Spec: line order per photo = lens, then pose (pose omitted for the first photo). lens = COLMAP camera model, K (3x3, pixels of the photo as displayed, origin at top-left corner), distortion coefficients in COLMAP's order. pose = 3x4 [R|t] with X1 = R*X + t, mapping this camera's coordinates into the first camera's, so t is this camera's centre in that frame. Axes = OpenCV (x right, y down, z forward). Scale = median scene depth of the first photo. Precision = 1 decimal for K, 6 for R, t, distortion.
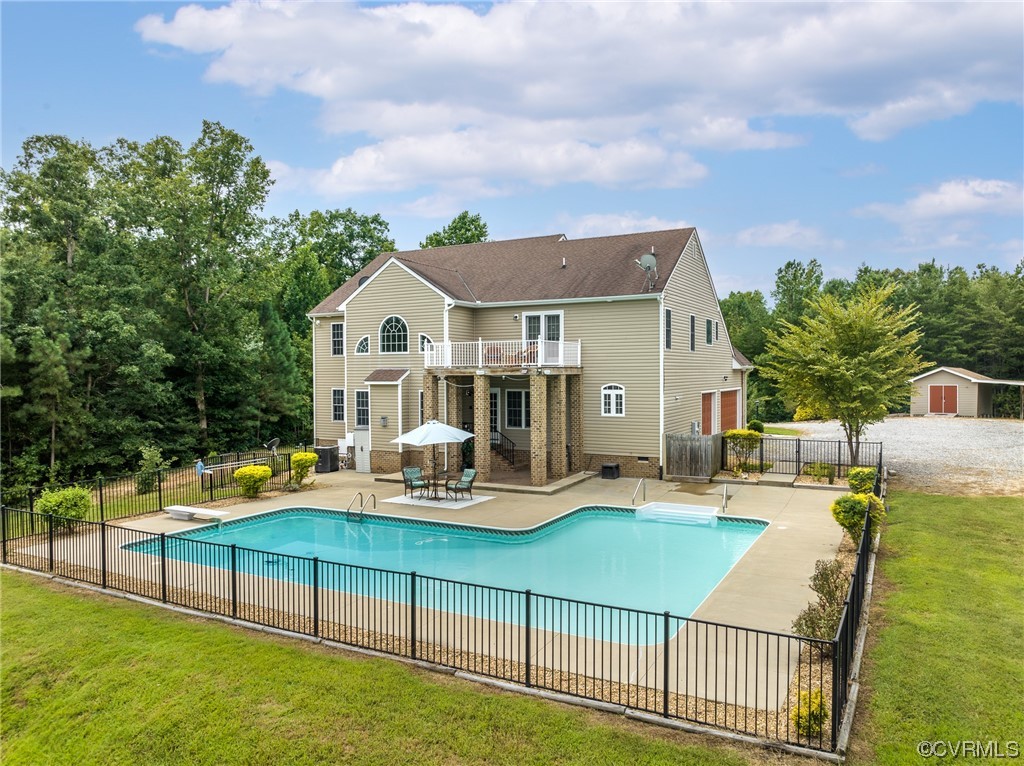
lens RADIAL K [[726.4, 0, 511.8], [0, 726.4, 379.9], [0, 0, 1]] dist [-0.029605, -0.005380]
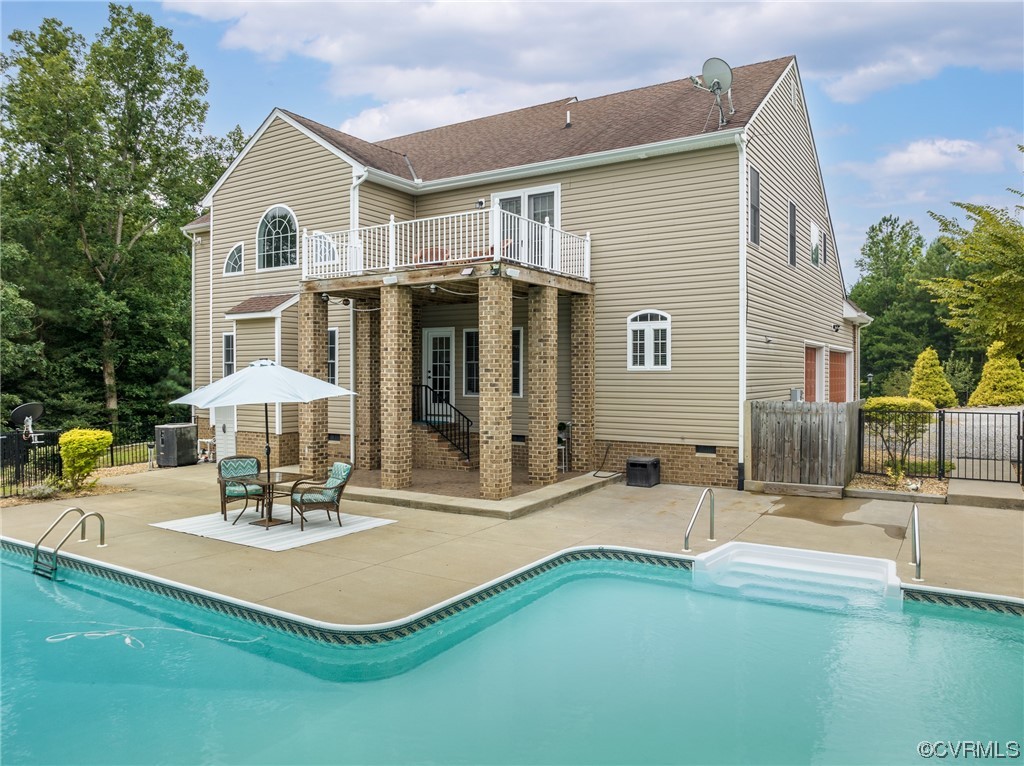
lens RADIAL K [[726.4, 0, 492.0], [0, 726.4, 387.4], [0, 0, 1]] dist [-0.029605, -0.005380]
pose [[0.995389, 0.004423, -0.095822, 0.075356], [-0.003679, 0.999962, 0.007941, 0.059095], [0.095854, -0.007552, 0.995367, 0.453755]]
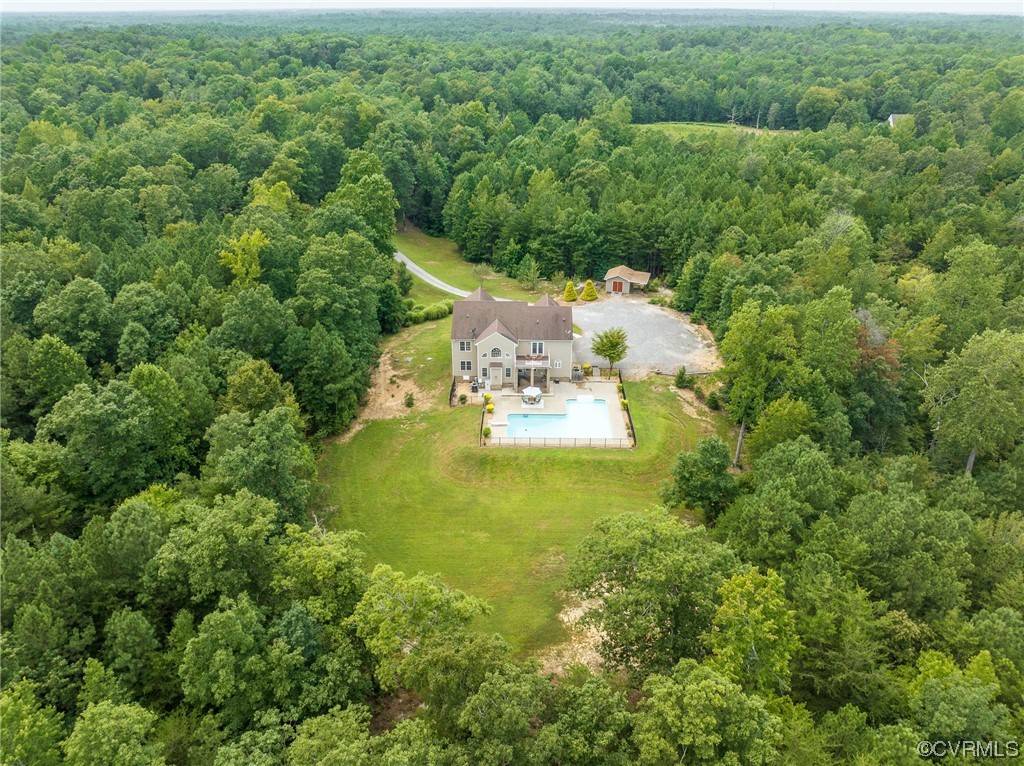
lens RADIAL K [[726.4, 0, 511.7], [0, 726.4, 383.0], [0, 0, 1]] dist [-0.029605, -0.005380]
pose [[0.889868, -0.203431, 0.408351, -1.616011], [-0.002017, 0.893316, 0.449425, -1.561076], [-0.456213, -0.400752, 0.794523, -1.911762]]
